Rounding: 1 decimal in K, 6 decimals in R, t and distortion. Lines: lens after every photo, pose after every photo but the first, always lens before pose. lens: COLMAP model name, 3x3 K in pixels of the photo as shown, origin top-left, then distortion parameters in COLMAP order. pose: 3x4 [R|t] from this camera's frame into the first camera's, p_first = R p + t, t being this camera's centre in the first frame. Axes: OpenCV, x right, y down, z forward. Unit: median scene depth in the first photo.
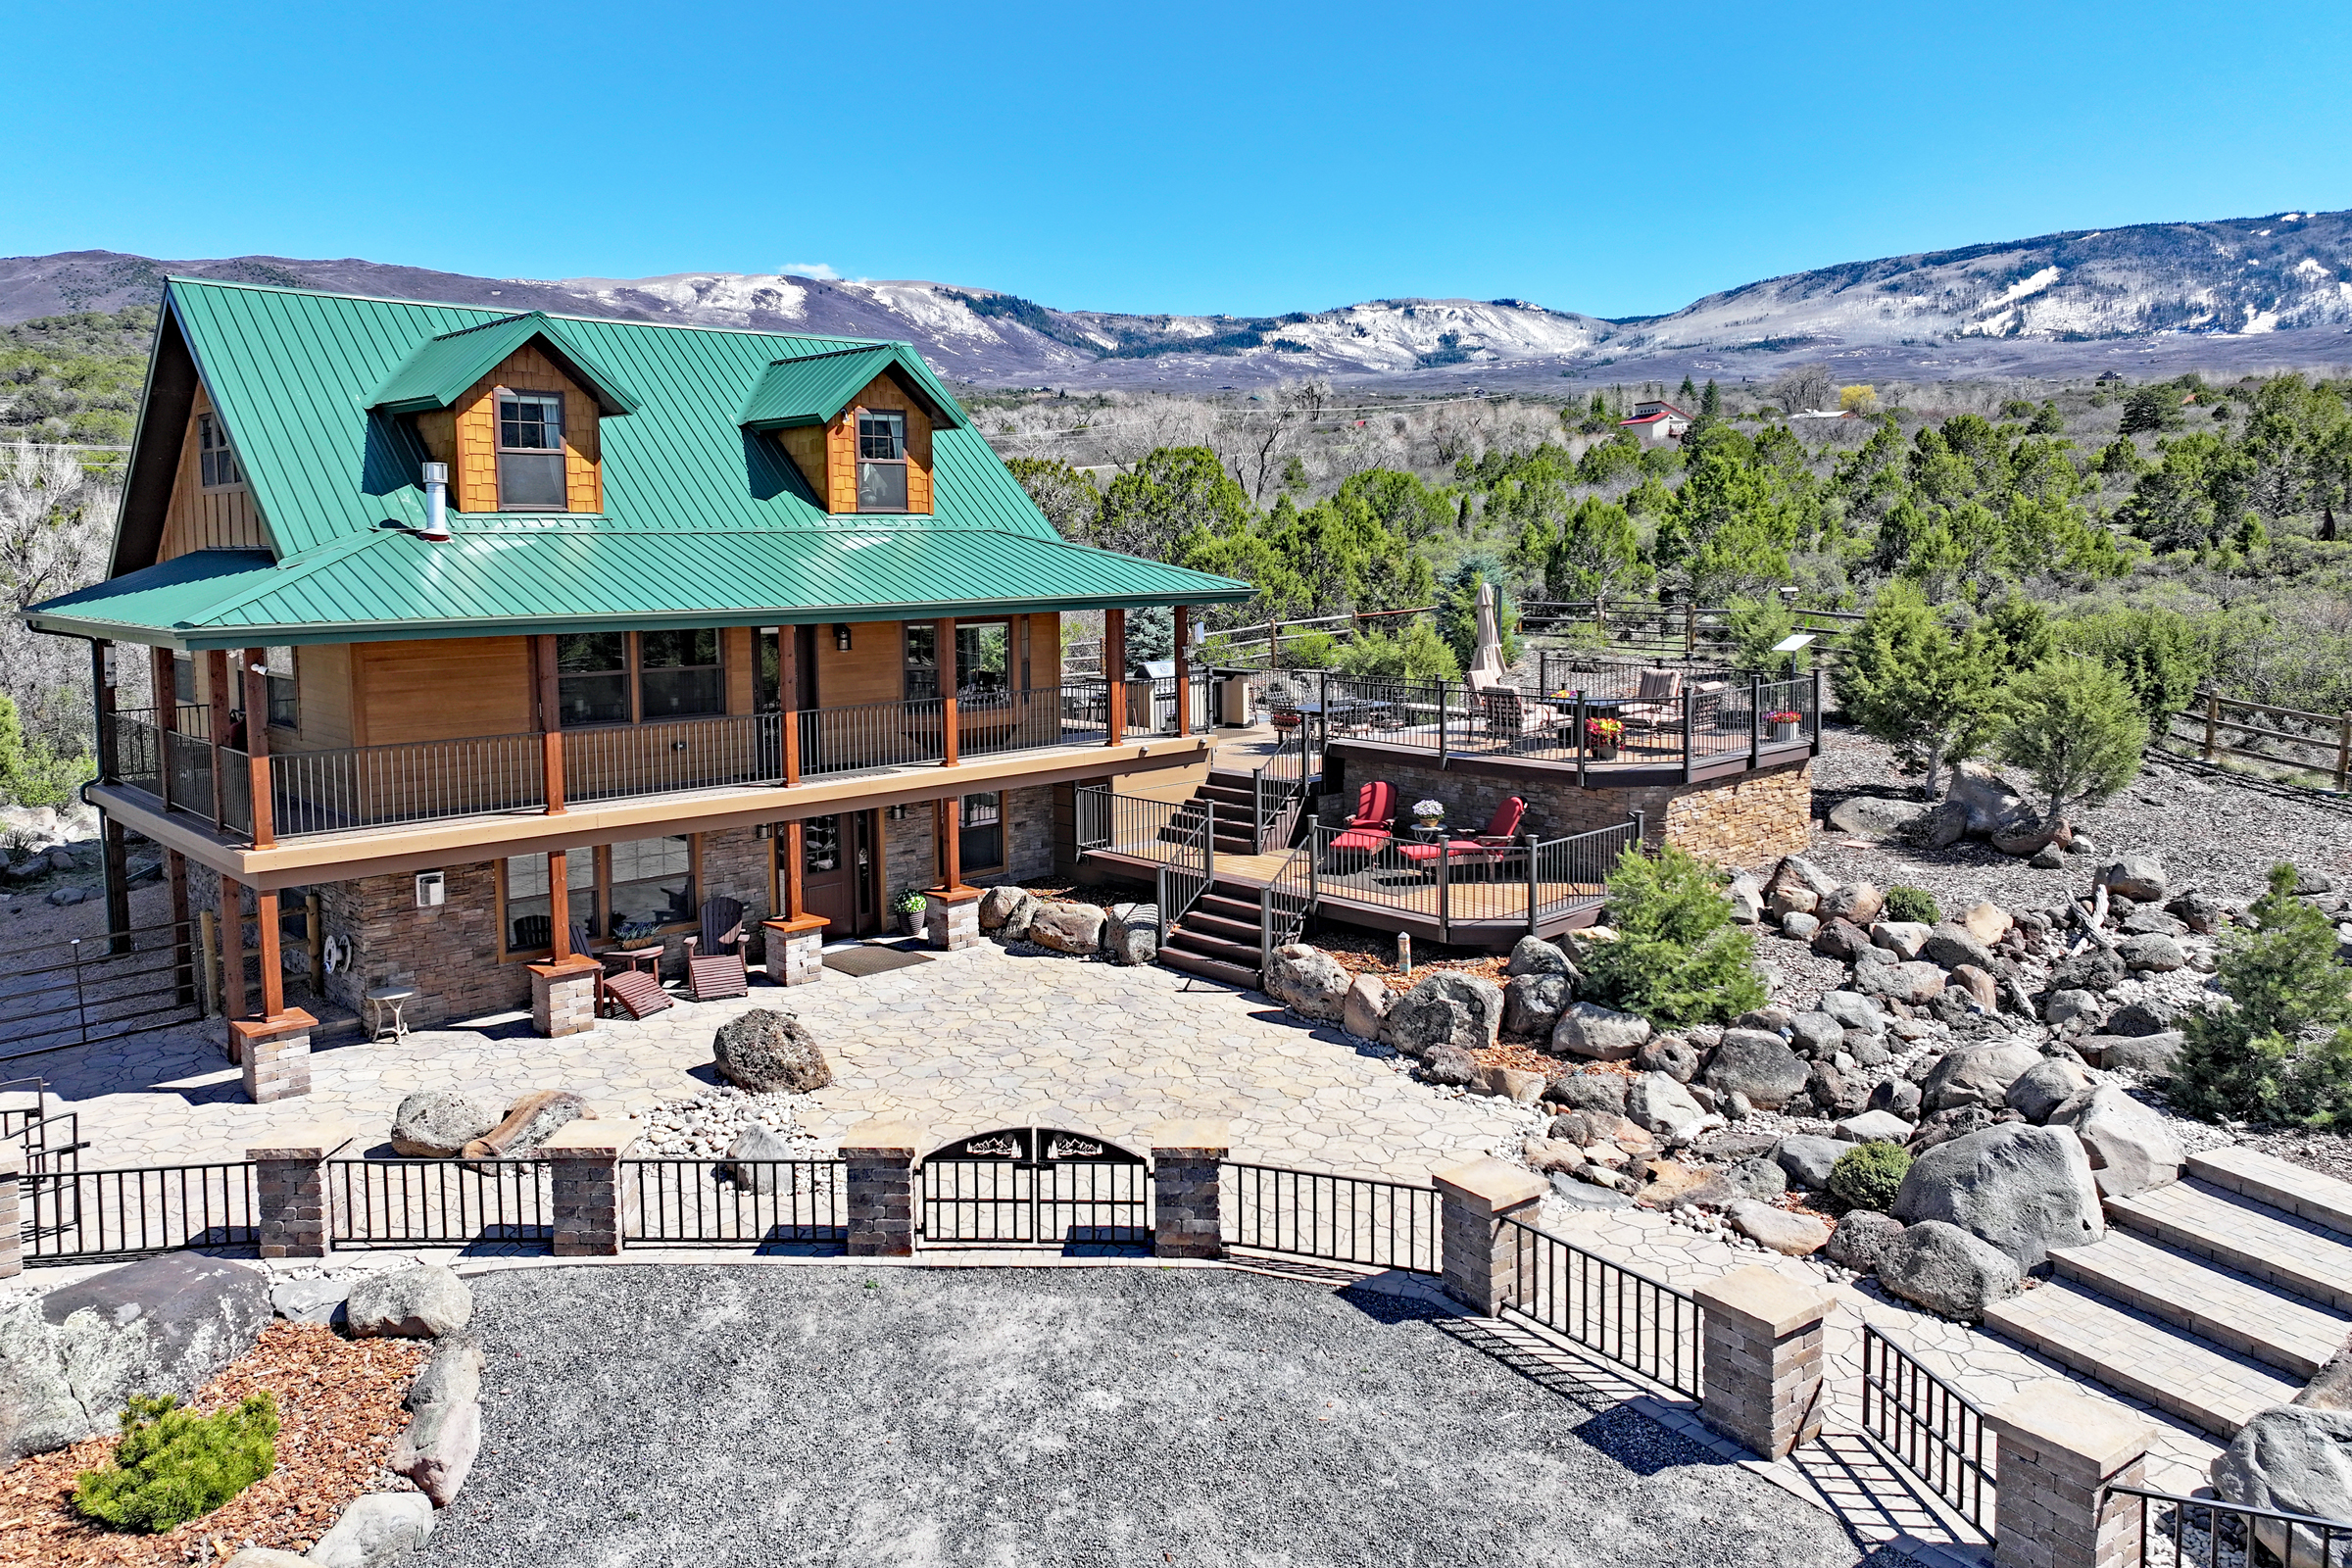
lens RADIAL K [[1613.6, 0, 1176.0], [0, 1613.6, 784.0], [0, 0, 1]] dist [0.002950, 0.003382]
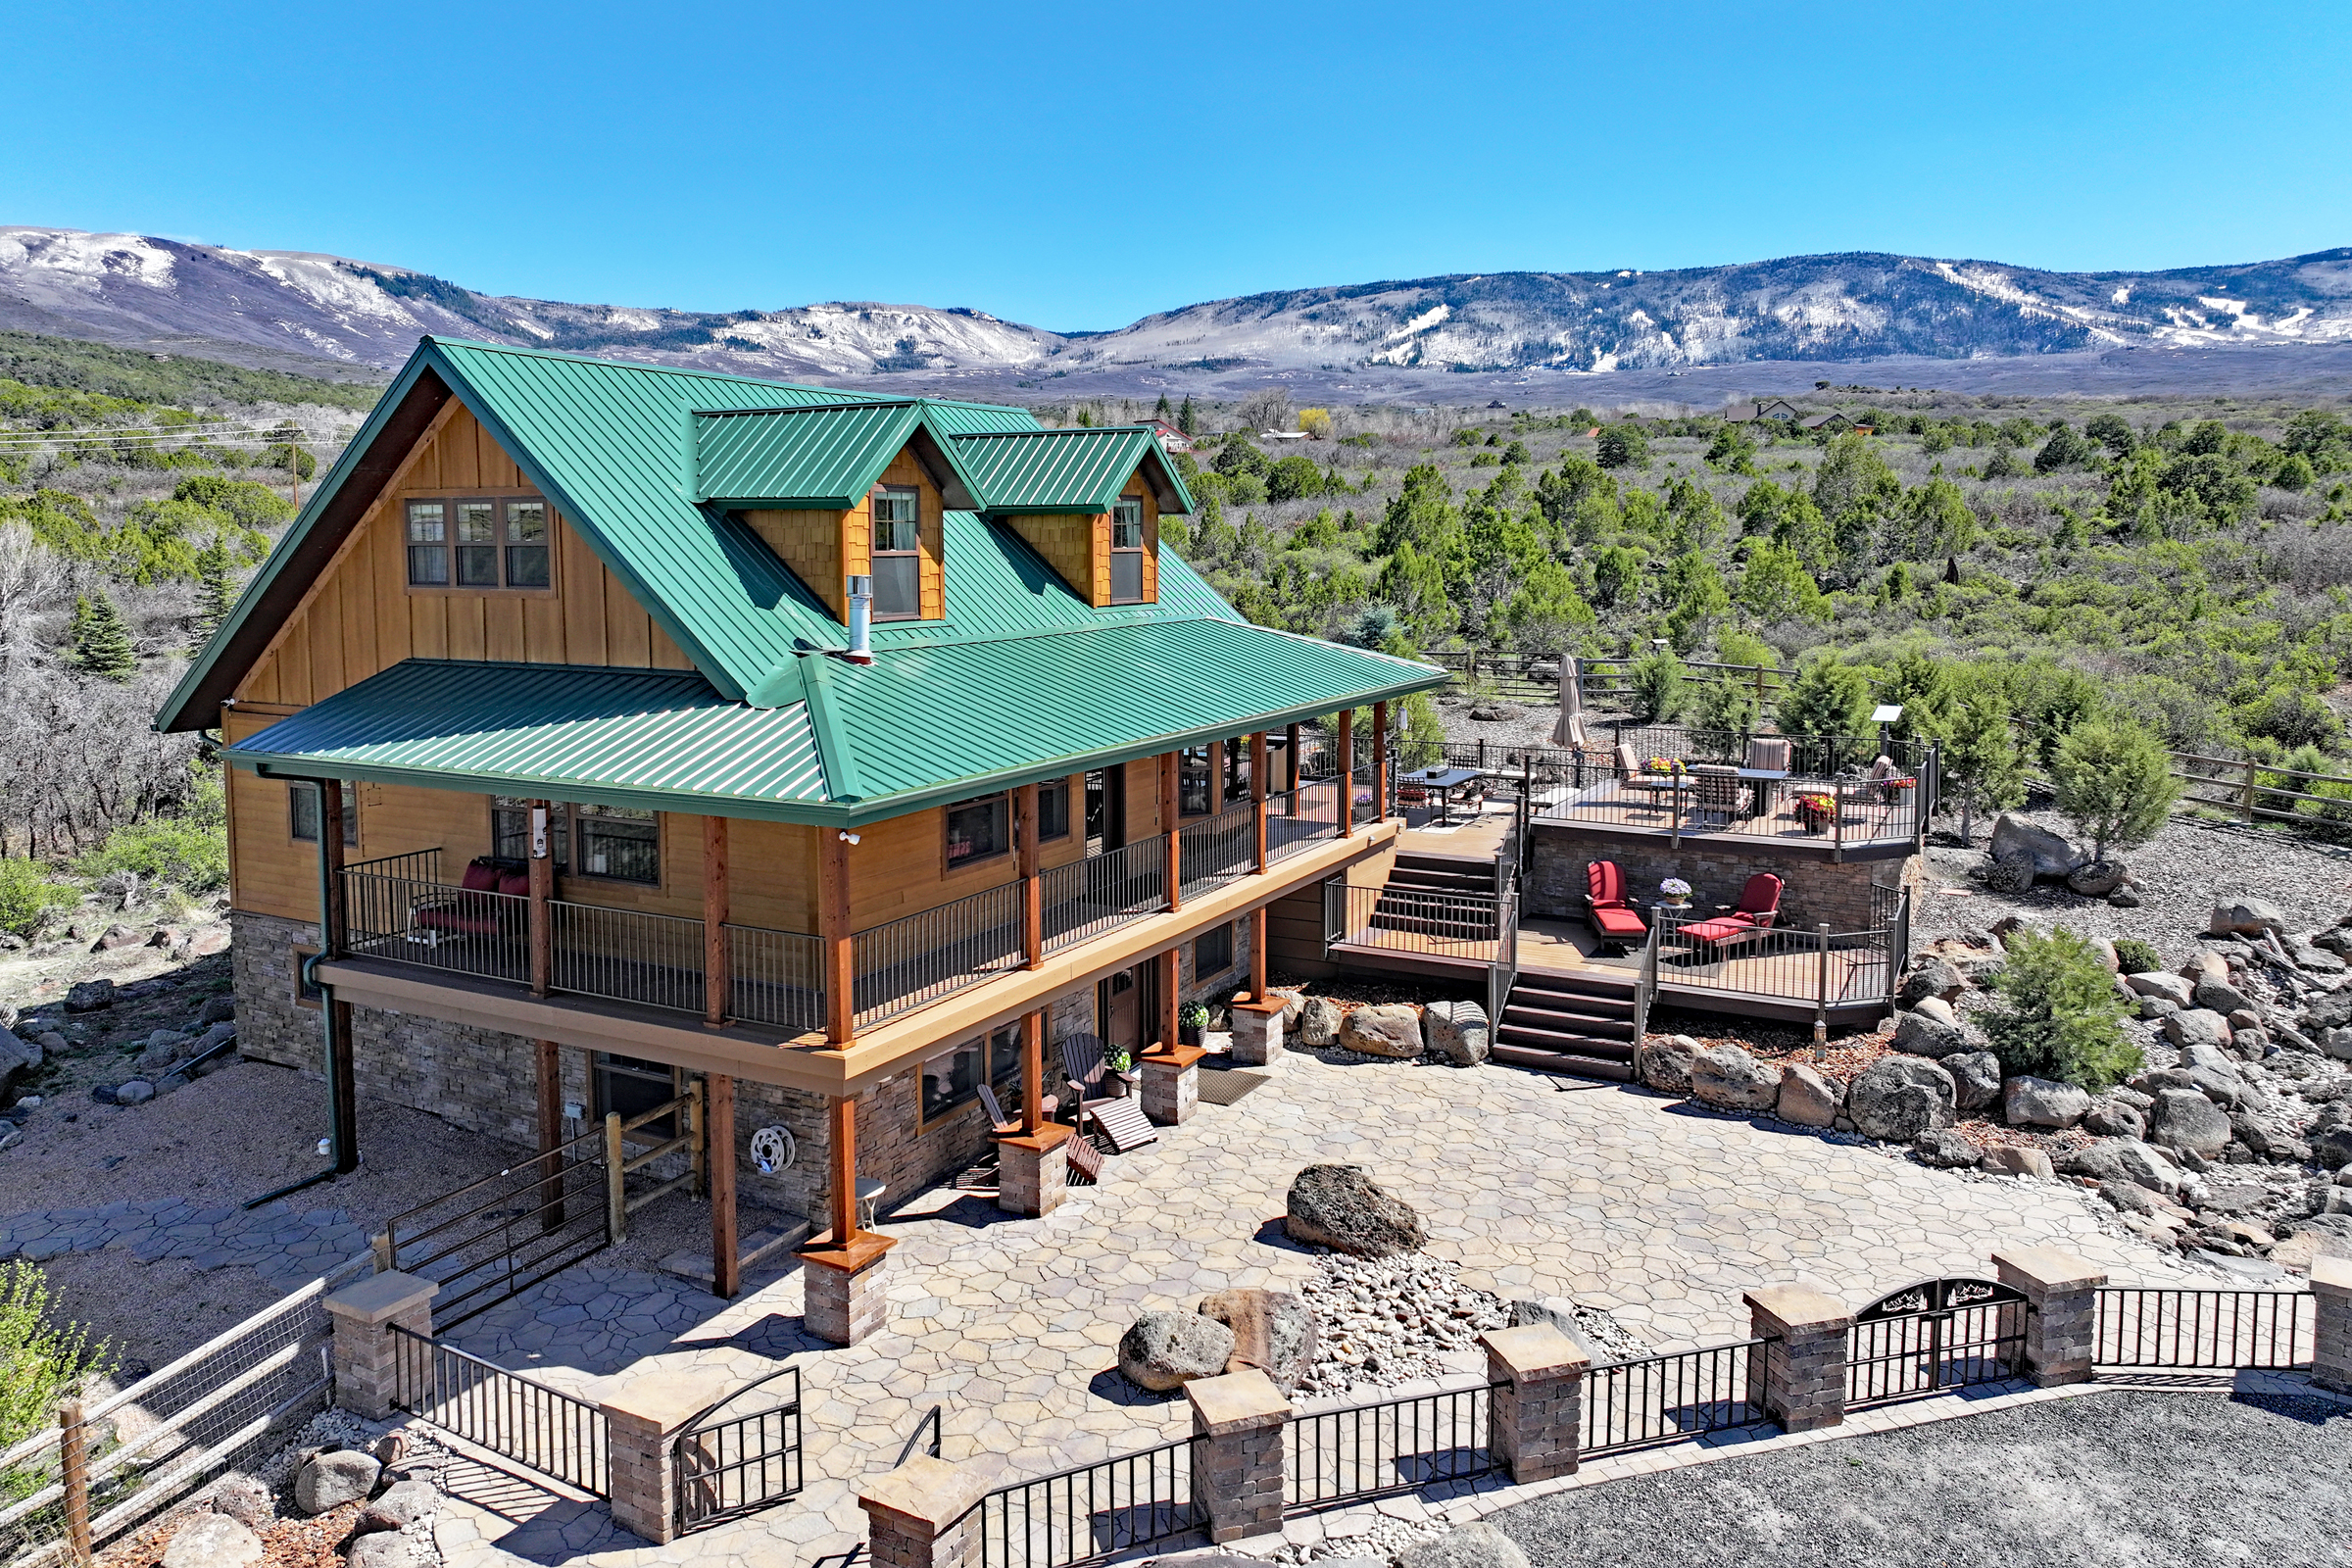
lens RADIAL K [[1613.6, 0, 1176.0], [0, 1613.6, 784.0], [0, 0, 1]] dist [0.002950, 0.003382]
pose [[0.950787, -0.039044, 0.307375, -0.549860], [0.040358, 0.999183, 0.002082, -0.078014], [-0.307205, 0.010425, 0.951586, 0.114301]]
